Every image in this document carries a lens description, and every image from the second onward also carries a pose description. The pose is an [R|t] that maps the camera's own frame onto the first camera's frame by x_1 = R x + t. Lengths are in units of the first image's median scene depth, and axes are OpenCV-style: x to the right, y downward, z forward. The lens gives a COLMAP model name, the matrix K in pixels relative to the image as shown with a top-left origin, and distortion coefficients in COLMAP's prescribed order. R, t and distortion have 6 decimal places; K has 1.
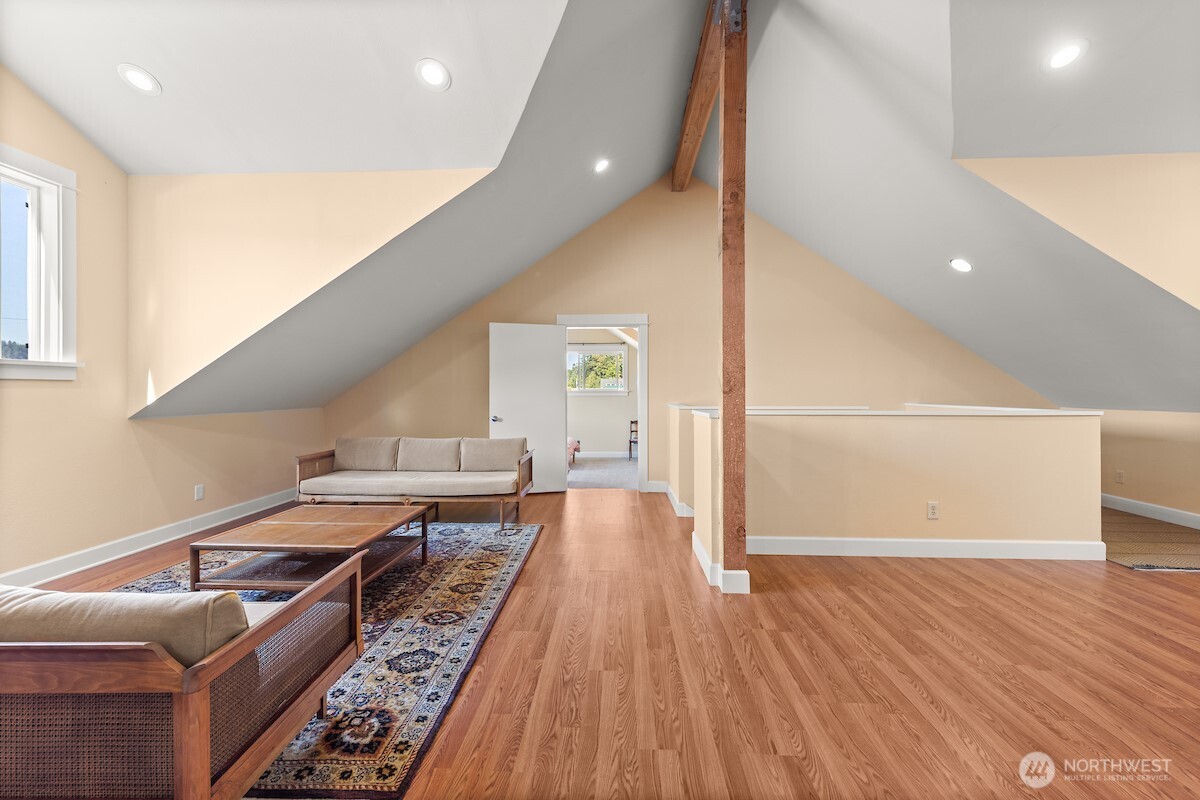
lens RADIAL K [[504.9, 0, 601.0], [0, 504.9, 391.3], [0, 0, 1]] dist [0.004955, -0.000007]
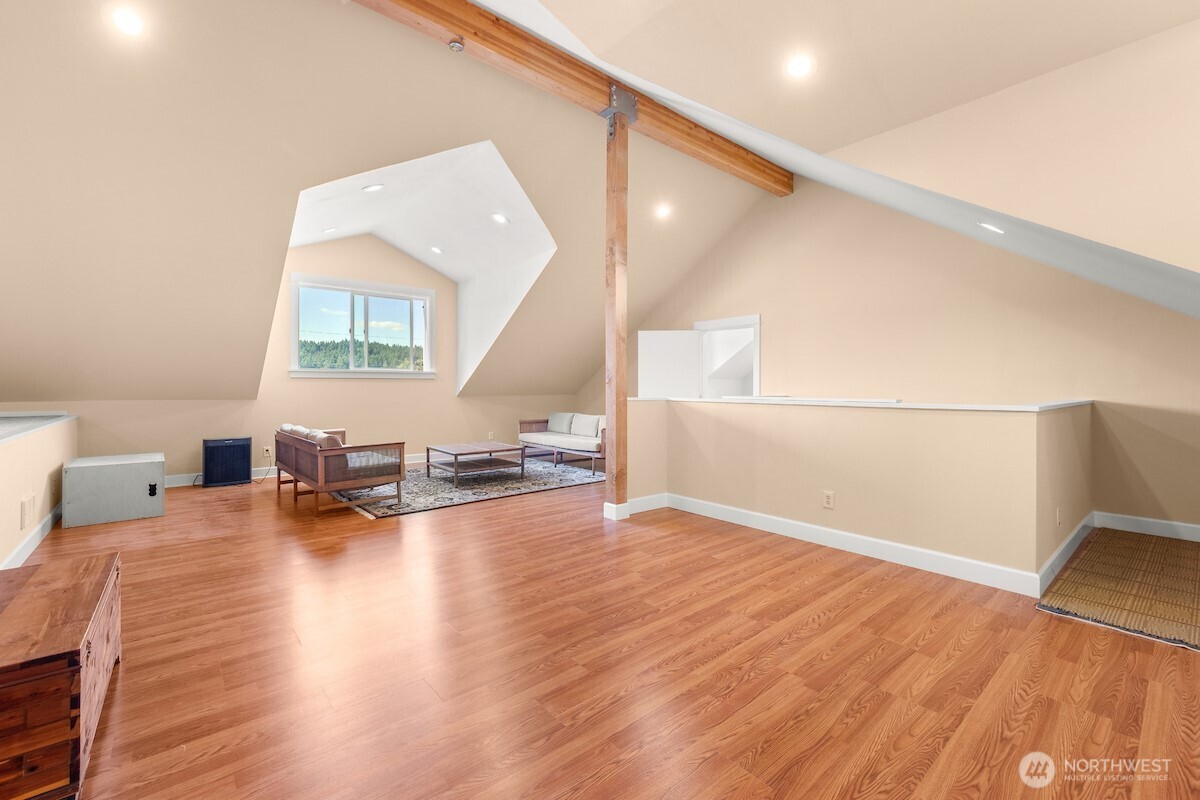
lens RADIAL K [[504.9, 0, 590.4], [0, 504.9, 389.8], [0, 0, 1]] dist [0.004955, -0.000007]
pose [[0.673741, 0.006922, -0.738935, 1.241319], [-0.002281, 0.999971, 0.007288, 0.009194], [0.738964, -0.003225, 0.673737, -0.039545]]
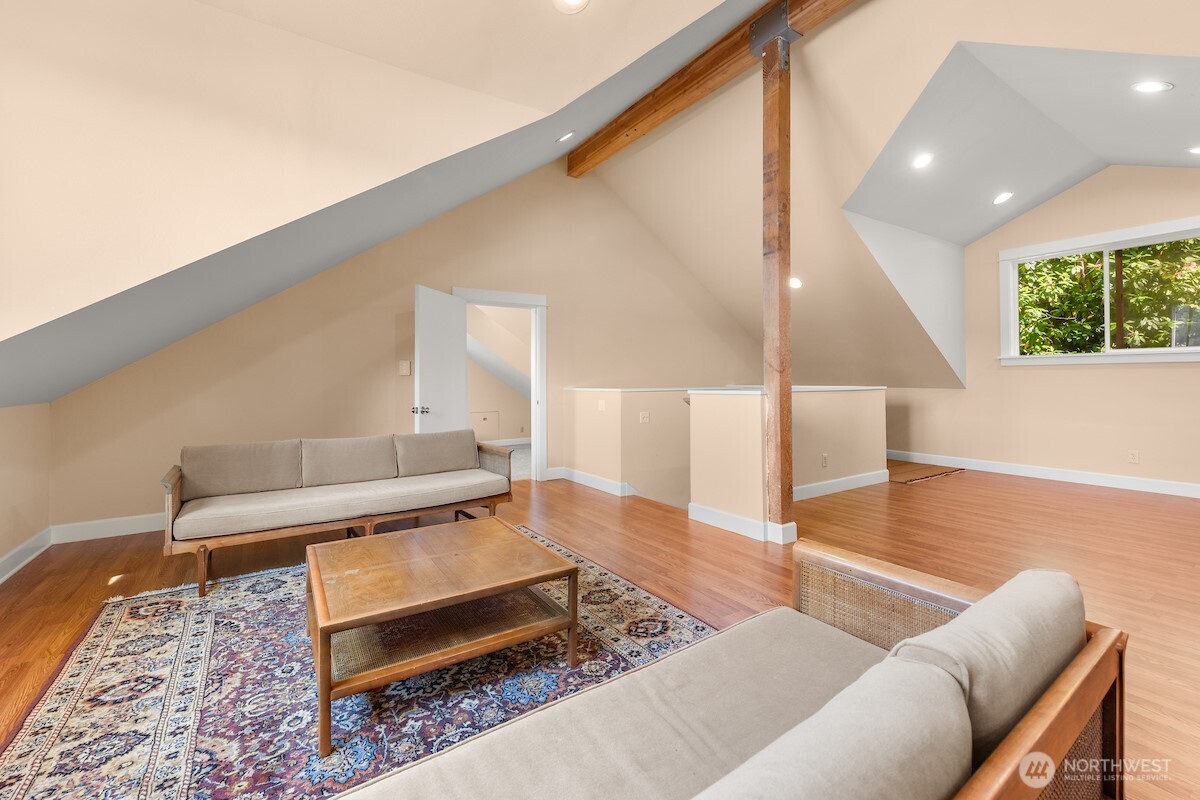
lens RADIAL K [[504.9, 0, 614.9], [0, 504.9, 375.6], [0, 0, 1]] dist [0.004955, -0.000007]
pose [[0.806012, 0.000958, 0.591898, -0.703379], [0.005886, 0.999936, -0.009633, 0.017755], [-0.591869, 0.011248, 0.805955, 0.265105]]
